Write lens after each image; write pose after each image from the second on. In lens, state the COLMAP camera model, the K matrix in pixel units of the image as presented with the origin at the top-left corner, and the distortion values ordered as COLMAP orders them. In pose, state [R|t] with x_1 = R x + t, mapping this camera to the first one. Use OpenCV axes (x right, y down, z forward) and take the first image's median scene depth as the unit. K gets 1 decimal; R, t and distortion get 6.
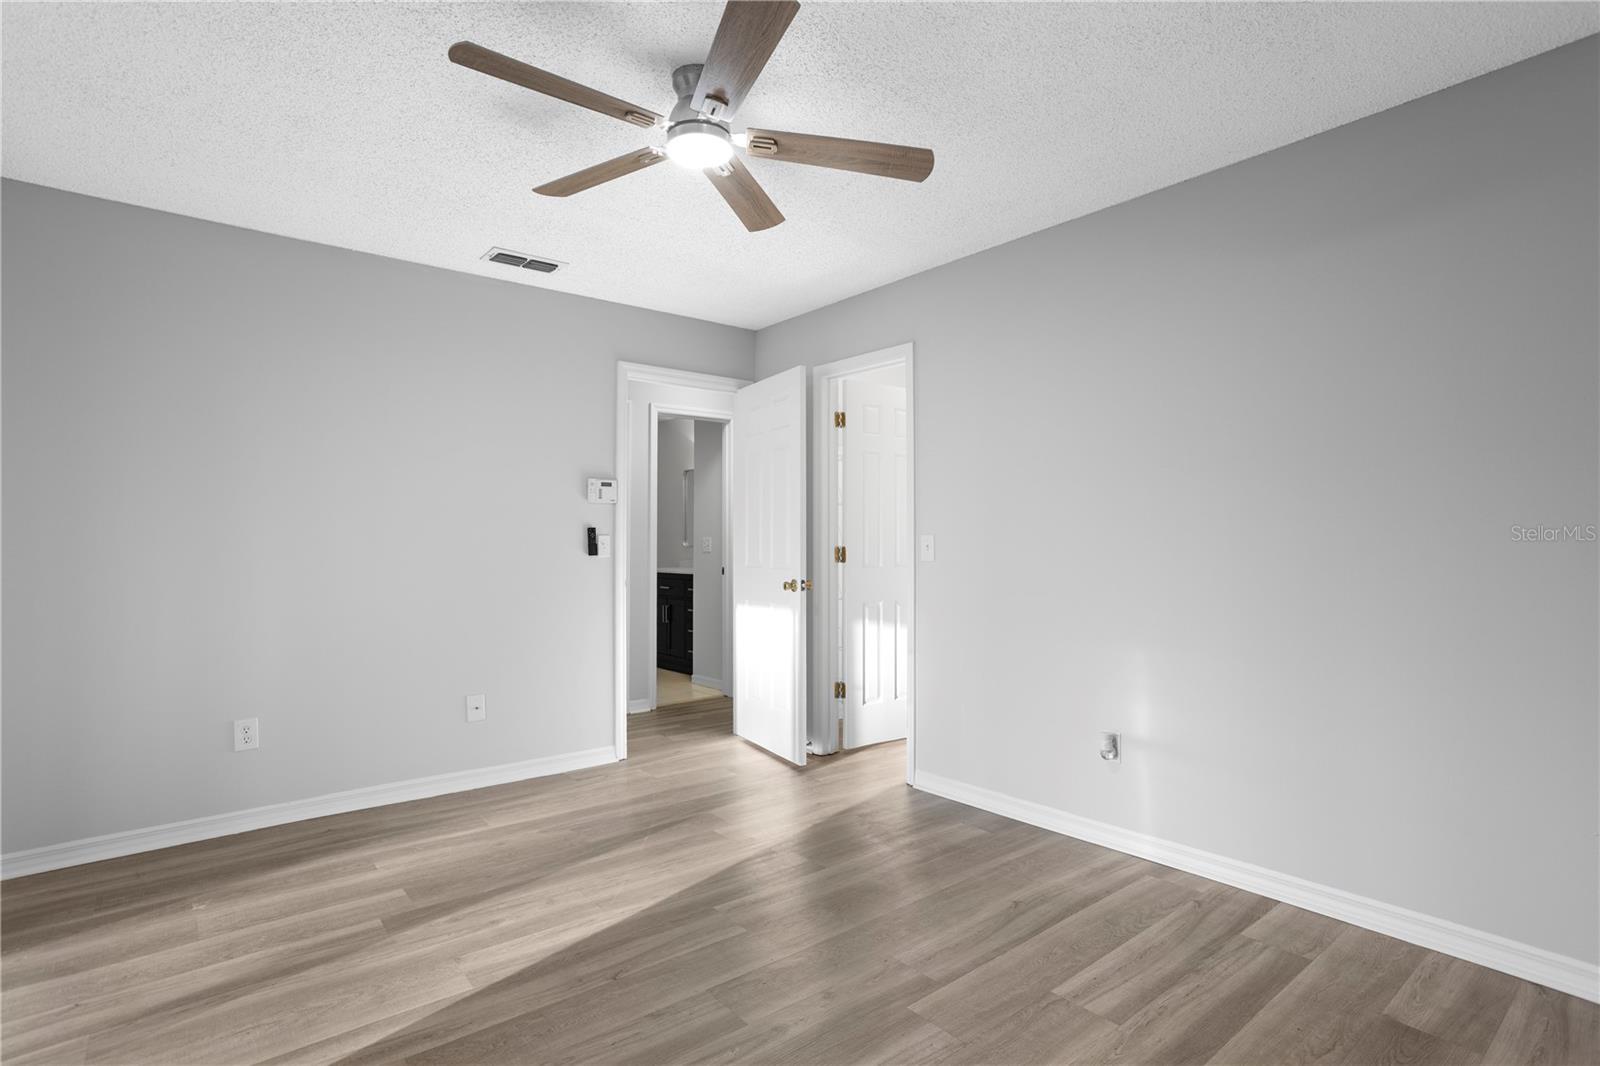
lens RADIAL K [[785.7, 0, 797.7], [0, 785.7, 539.8], [0, 0, 1]] dist [0.002355, 0.001666]
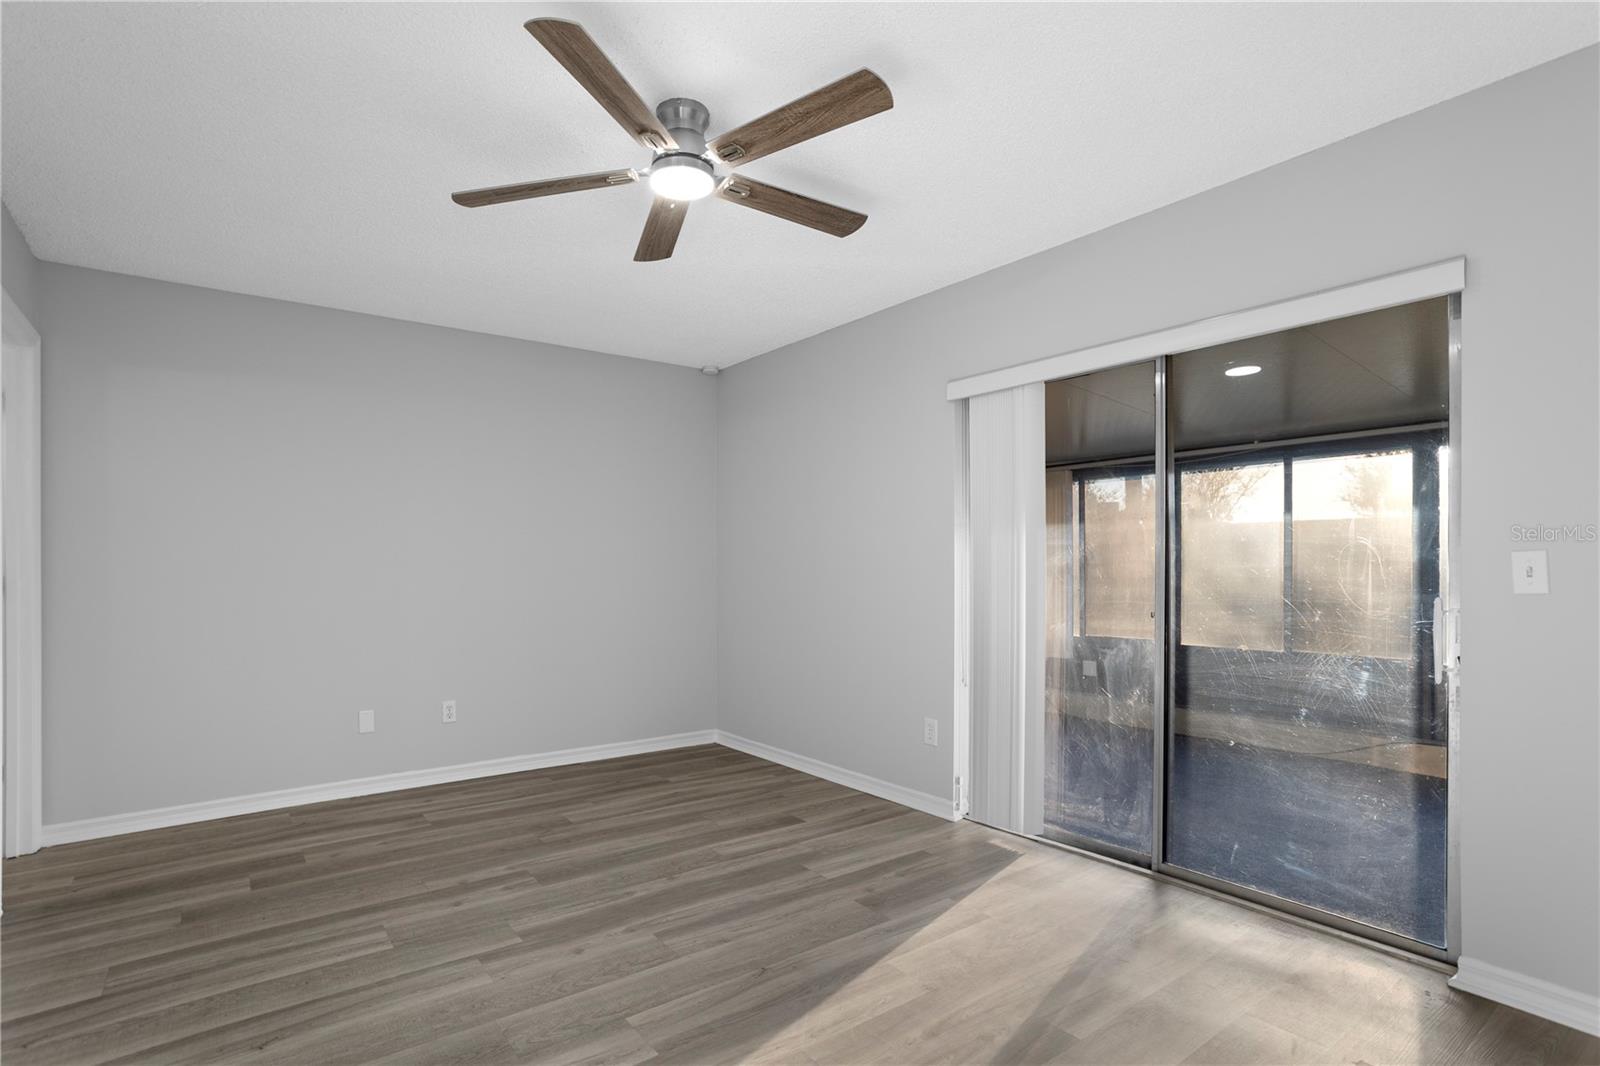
lens RADIAL K [[785.7, 0, 797.7], [0, 785.7, 539.8], [0, 0, 1]] dist [0.002355, 0.001666]
pose [[-0.999426, 0.010131, 0.032320, -0.320035], [0.008930, 0.999272, -0.037103, 0.006906], [-0.032673, -0.036793, -0.998789, 2.097776]]
